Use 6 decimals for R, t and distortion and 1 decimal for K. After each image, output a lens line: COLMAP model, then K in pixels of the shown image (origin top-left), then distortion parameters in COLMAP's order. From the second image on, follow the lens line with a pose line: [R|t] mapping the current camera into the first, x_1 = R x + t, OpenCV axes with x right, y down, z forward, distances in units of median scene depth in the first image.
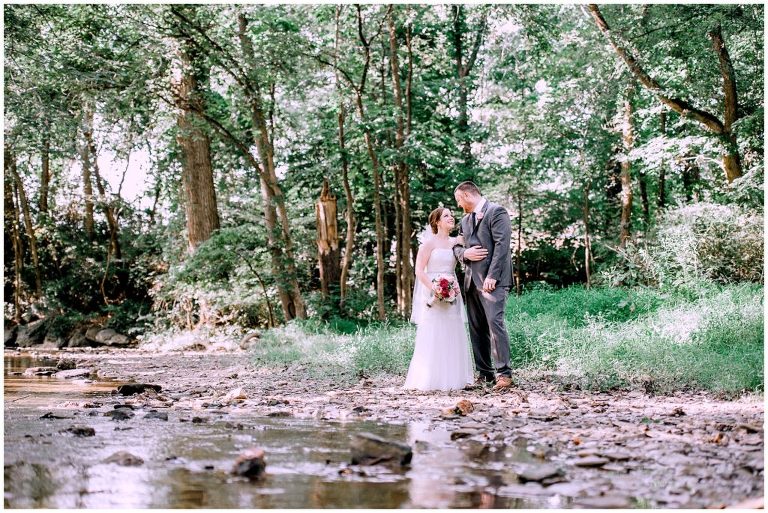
lens RADIAL K [[1553.7, 0, 383.9], [0, 1553.7, 256.6], [0, 0, 1]] dist [-0.002310, 0.000000]
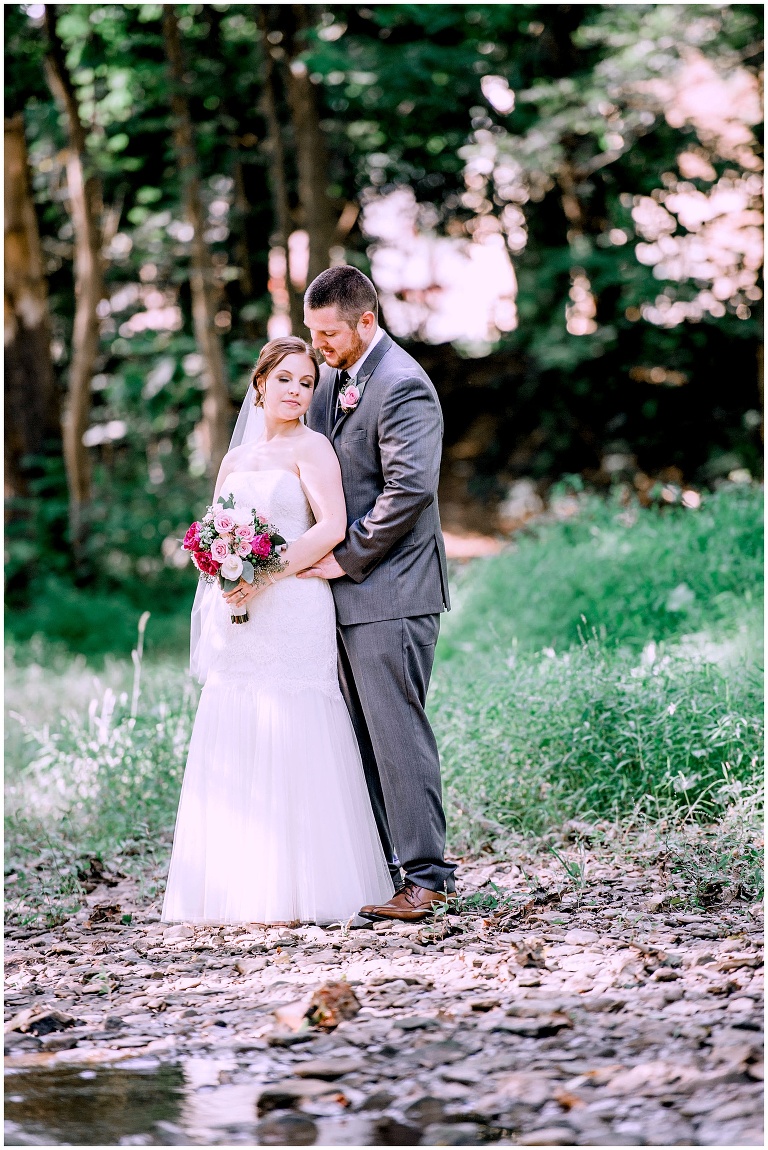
lens RADIAL K [[6544.1, 0, 384.1], [0, 6544.1, 574.8], [0, 0, 1]] dist [2.579678, 0.000000]
pose [[0.997883, -0.063840, 0.012378, 0.010418], [0.063122, 0.996670, 0.051627, -0.016158], [-0.015633, -0.050736, 0.998590, -0.104941]]
